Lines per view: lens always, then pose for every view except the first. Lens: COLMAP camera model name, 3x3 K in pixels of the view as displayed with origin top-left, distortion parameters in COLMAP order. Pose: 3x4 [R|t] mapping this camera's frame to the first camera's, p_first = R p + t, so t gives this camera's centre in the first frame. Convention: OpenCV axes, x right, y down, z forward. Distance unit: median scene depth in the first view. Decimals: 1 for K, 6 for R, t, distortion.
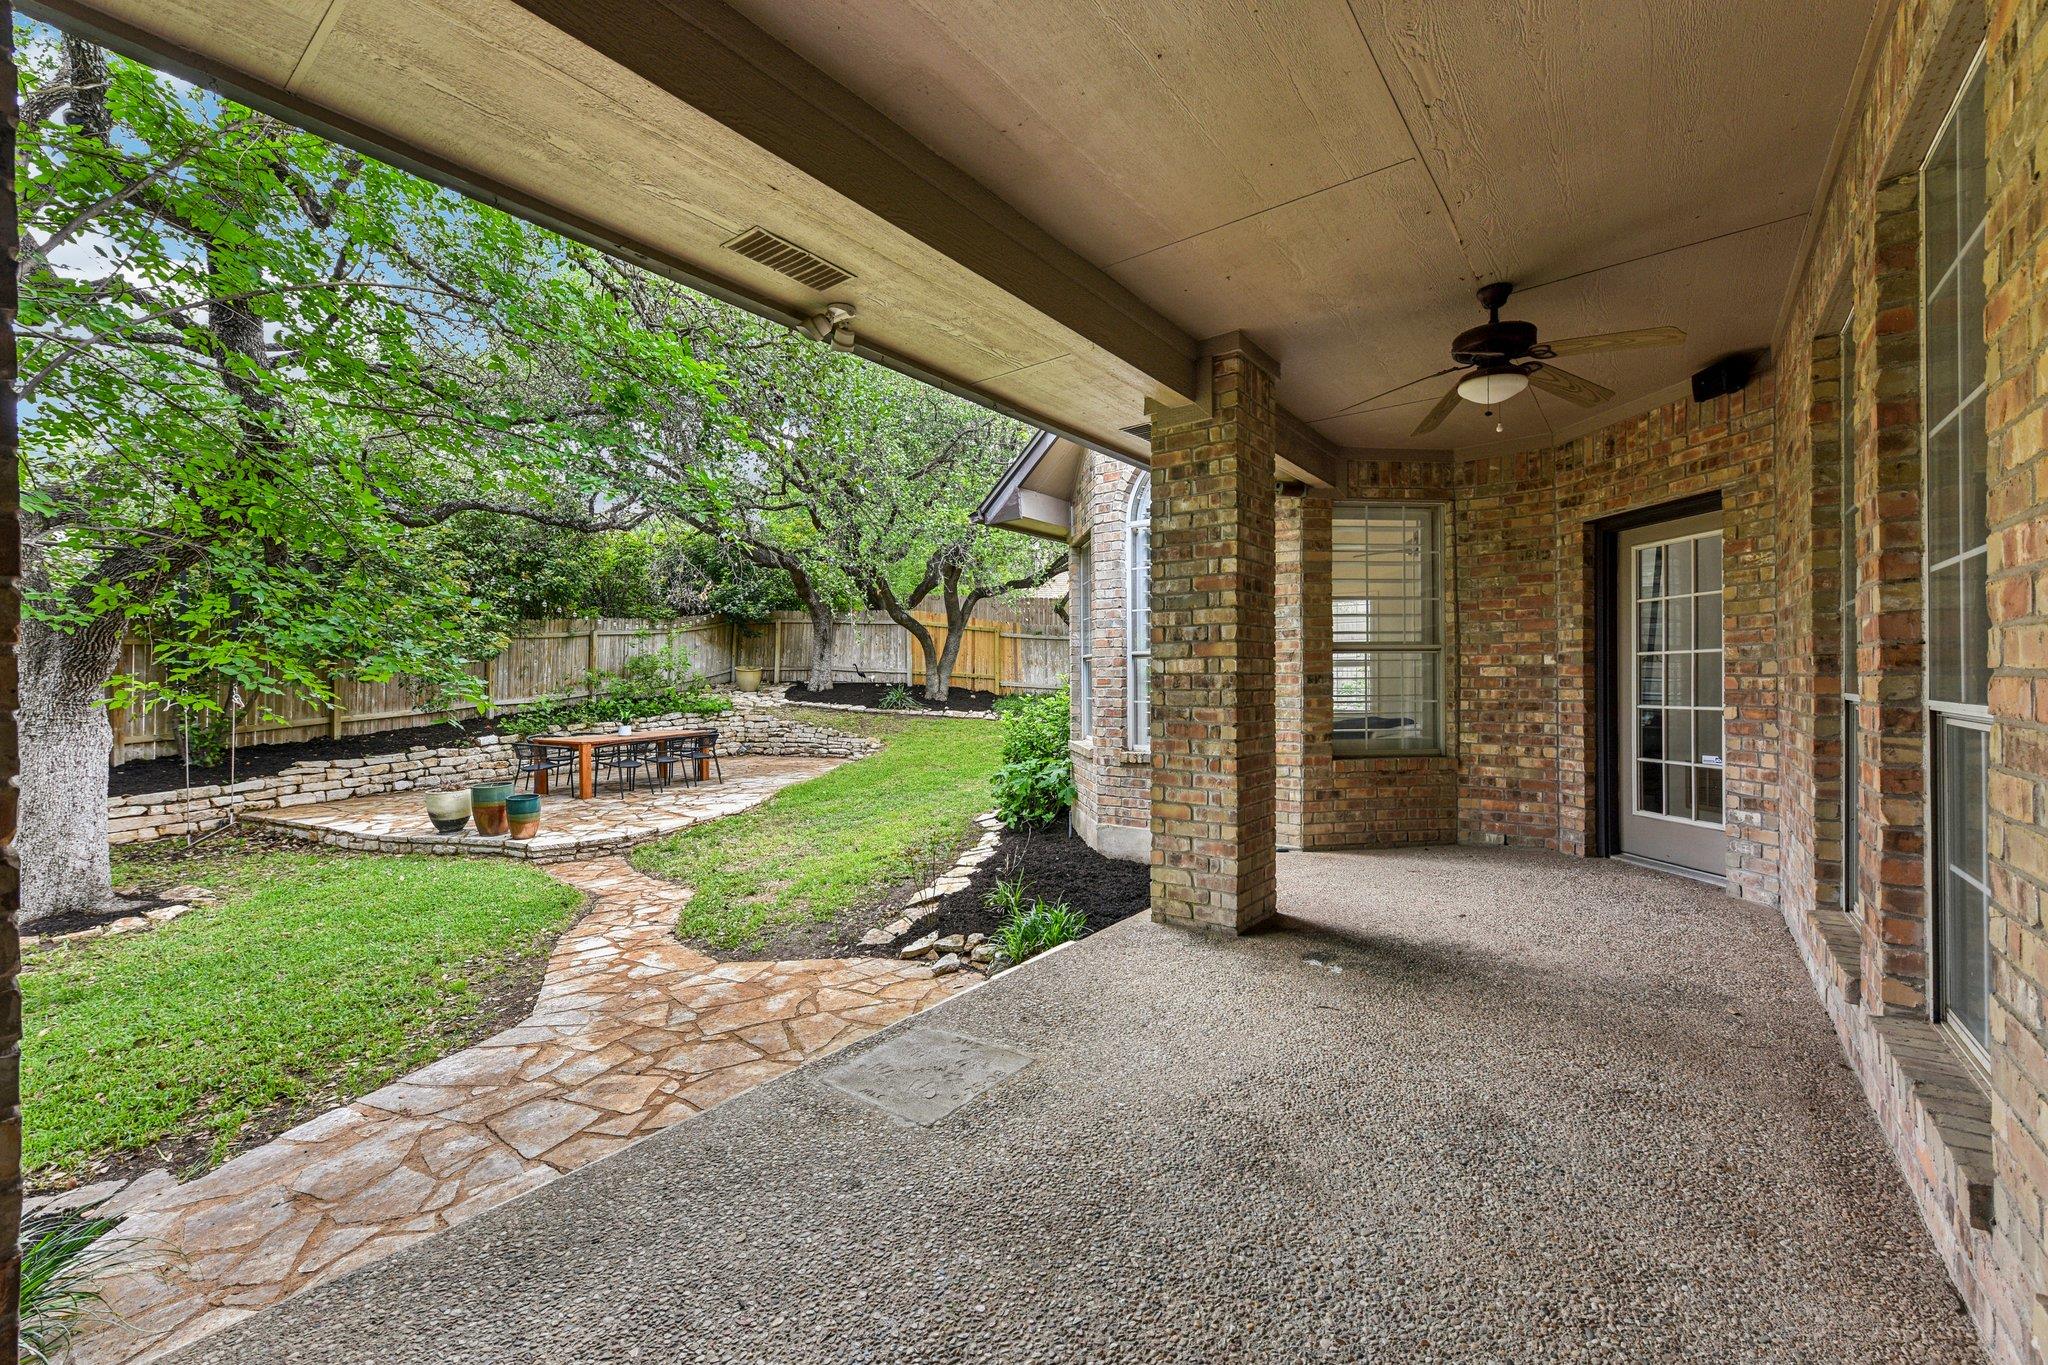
lens RADIAL K [[813.2, 0, 1026.7], [0, 813.2, 679.4], [0, 0, 1]] dist [0.006018, -0.001879]
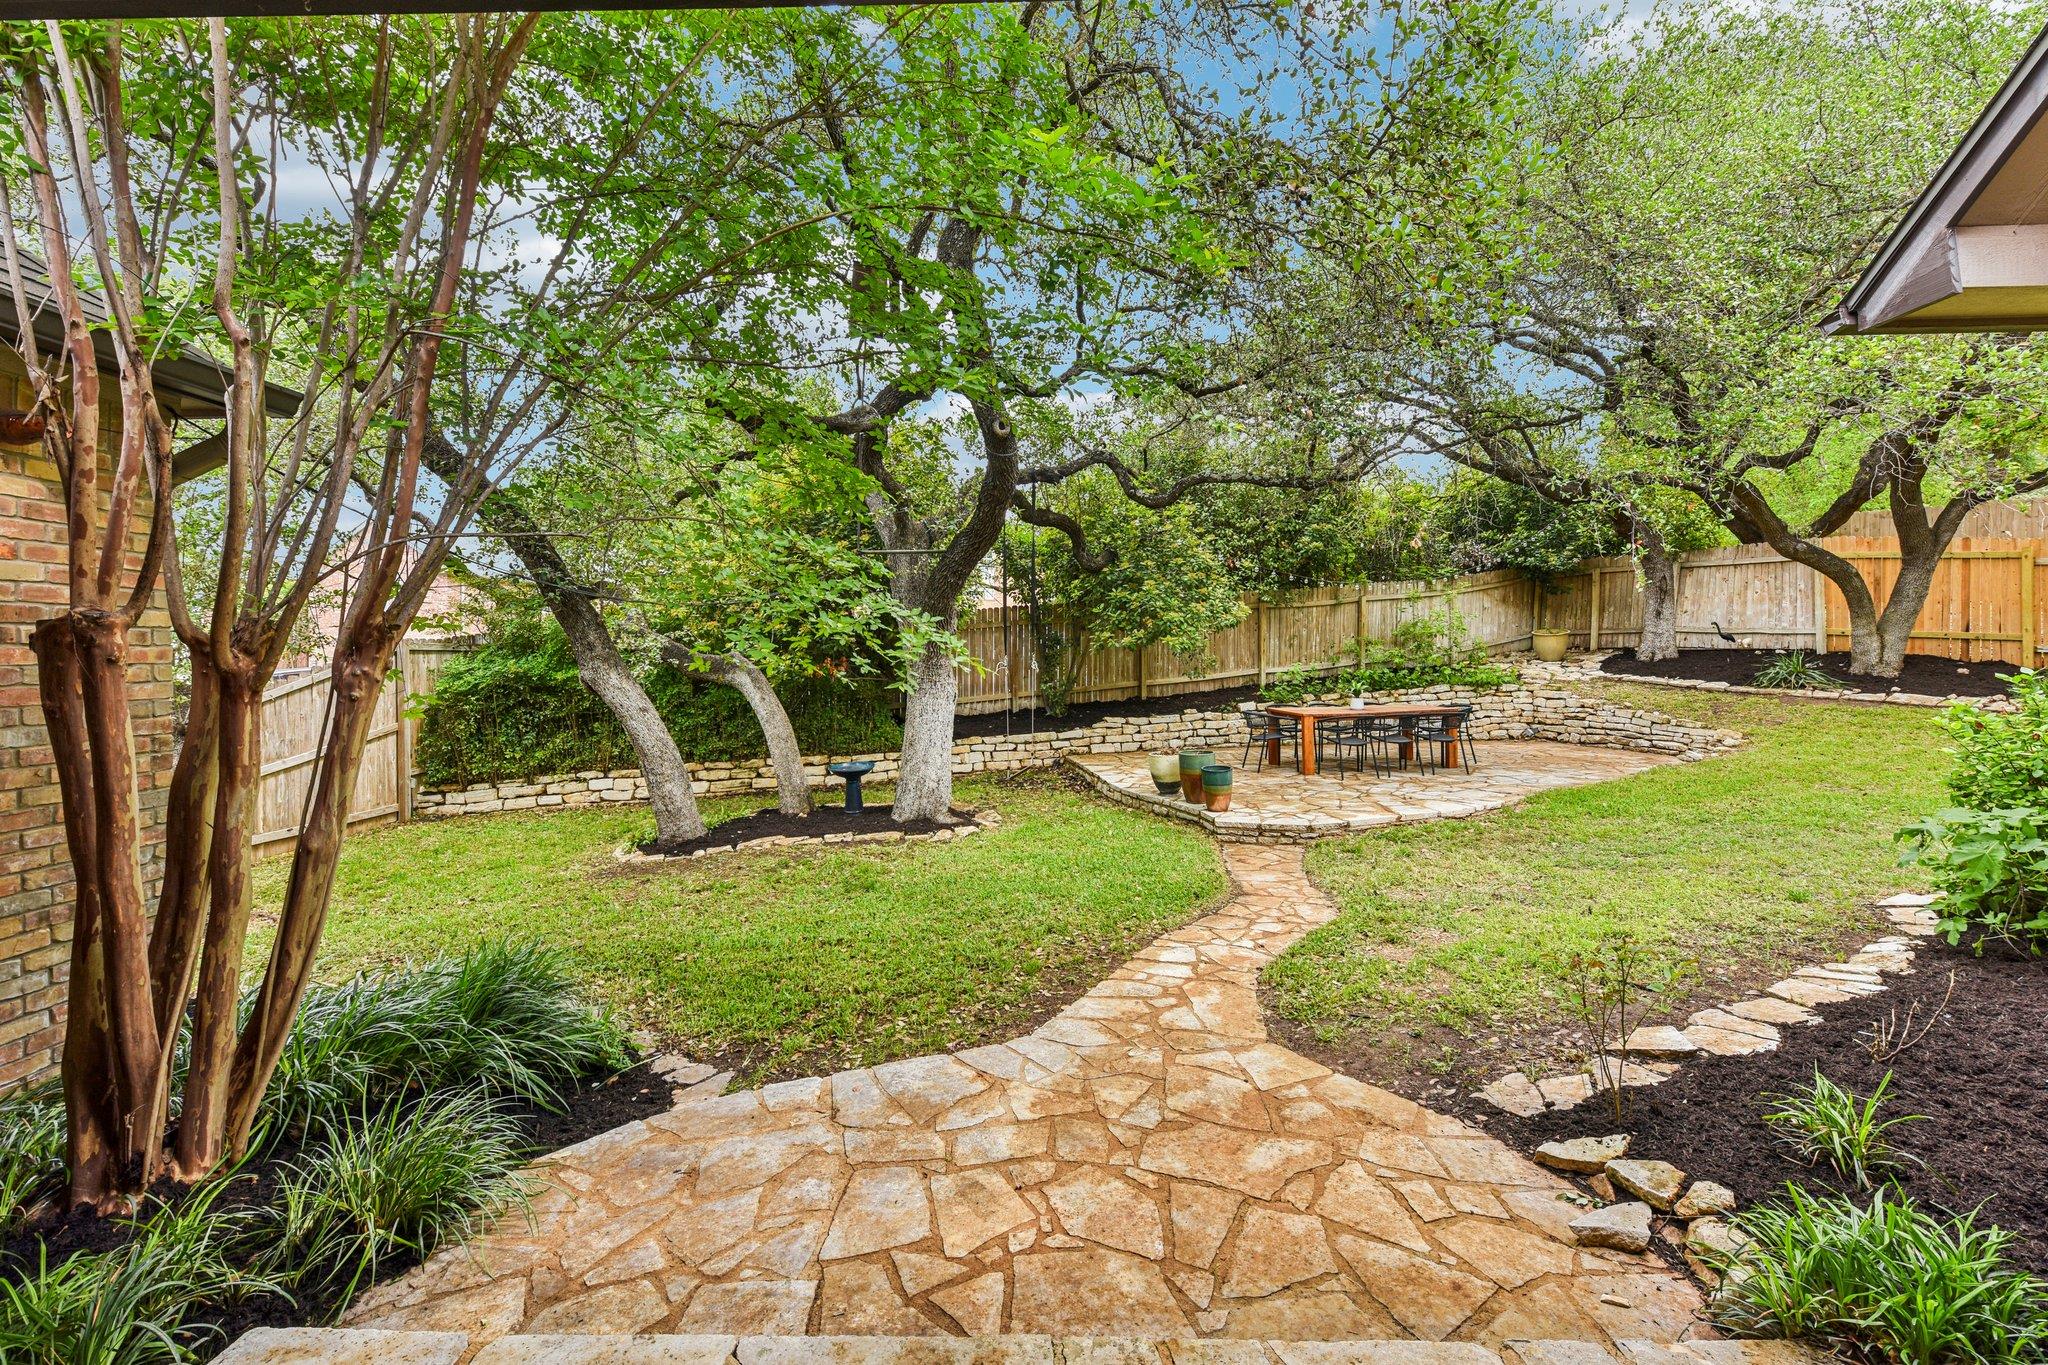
lens RADIAL K [[813.2, 0, 1077.1], [0, 813.2, 656.4], [0, 0, 1]] dist [0.006018, -0.001879]
pose [[0.594570, 0.000086, -0.804044, 0.050935], [0.008241, 0.999947, 0.006201, 0.002508], [0.804001, -0.010313, 0.594538, 0.229348]]
